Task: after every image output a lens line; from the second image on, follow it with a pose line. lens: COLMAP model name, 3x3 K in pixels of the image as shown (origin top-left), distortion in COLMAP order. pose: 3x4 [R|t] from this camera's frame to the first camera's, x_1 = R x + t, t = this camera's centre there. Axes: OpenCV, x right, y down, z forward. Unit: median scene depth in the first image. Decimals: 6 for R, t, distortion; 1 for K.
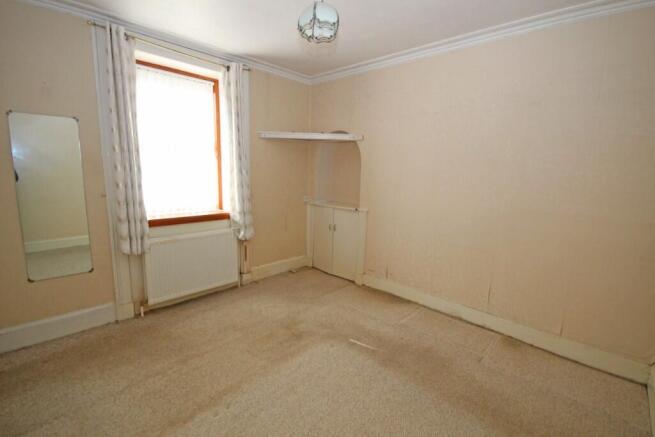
lens RADIAL K [[301.9, 0, 332.1], [0, 301.9, 217.2], [0, 0, 1]] dist [-0.004851, -0.001177]
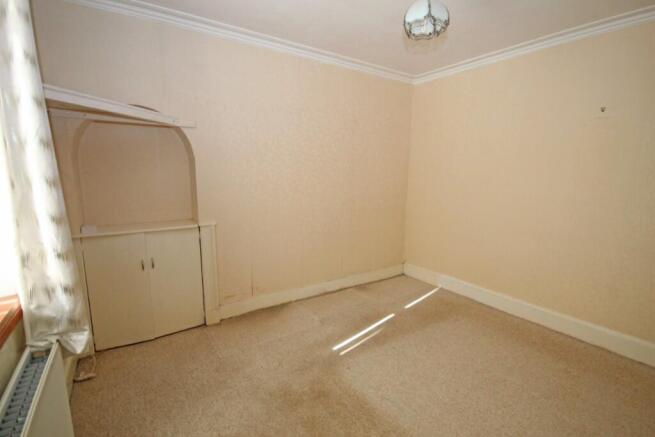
lens RADIAL K [[301.9, 0, 330.4], [0, 301.9, 218.9], [0, 0, 1]] dist [-0.004851, -0.001177]
pose [[0.218685, -0.181103, 0.958842, -0.594576], [0.147243, 0.977499, 0.151045, -0.115493], [-0.964623, 0.108151, 0.240430, 0.592031]]
